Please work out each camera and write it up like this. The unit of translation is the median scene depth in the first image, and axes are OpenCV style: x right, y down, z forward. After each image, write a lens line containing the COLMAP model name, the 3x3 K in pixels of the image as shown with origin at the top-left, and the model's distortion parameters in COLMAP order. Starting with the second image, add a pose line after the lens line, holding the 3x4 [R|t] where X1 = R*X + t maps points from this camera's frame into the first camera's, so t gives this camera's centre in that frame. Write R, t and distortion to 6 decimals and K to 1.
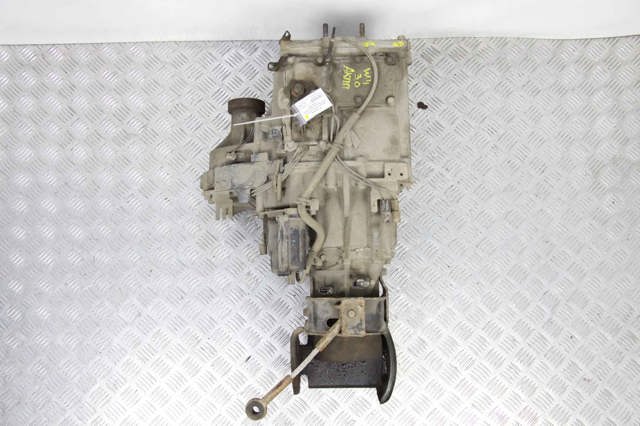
lens RADIAL K [[624.1, 0, 321.4], [0, 624.1, 204.9], [0, 0, 1]] dist [0.003521, 0.000107]
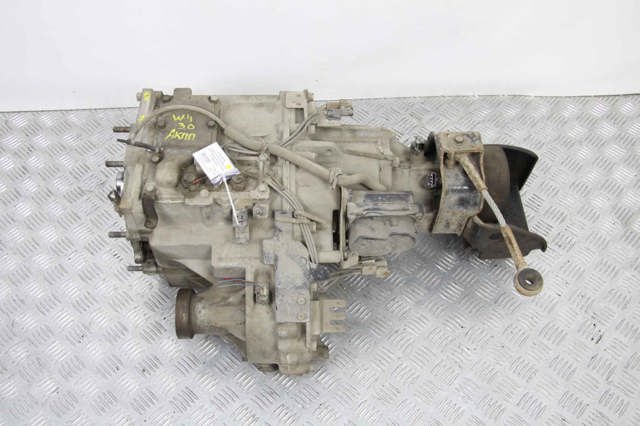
lens RADIAL K [[624.1, 0, 321.4], [0, 624.1, 204.9], [0, 0, 1]] dist [0.003521, 0.000107]
pose [[-0.016690, -0.806831, 0.590547, -0.530284], [0.988727, 0.074579, 0.129835, -0.121283], [-0.148797, 0.586057, 0.796490, 0.366407]]
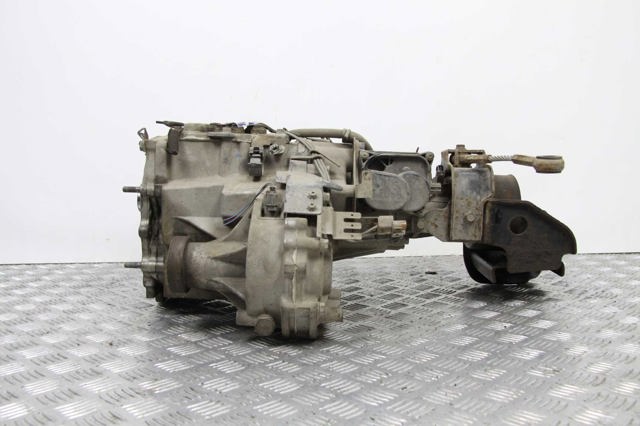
lens RADIAL K [[624.1, 0, 321.4], [0, 624.1, 204.9], [0, 0, 1]] dist [0.003521, 0.000107]
pose [[0.012565, 0.002303, 0.999918, -0.895145], [0.987881, 0.154690, -0.012770, -0.015195], [-0.154706, 0.987960, -0.000332, 1.069879]]
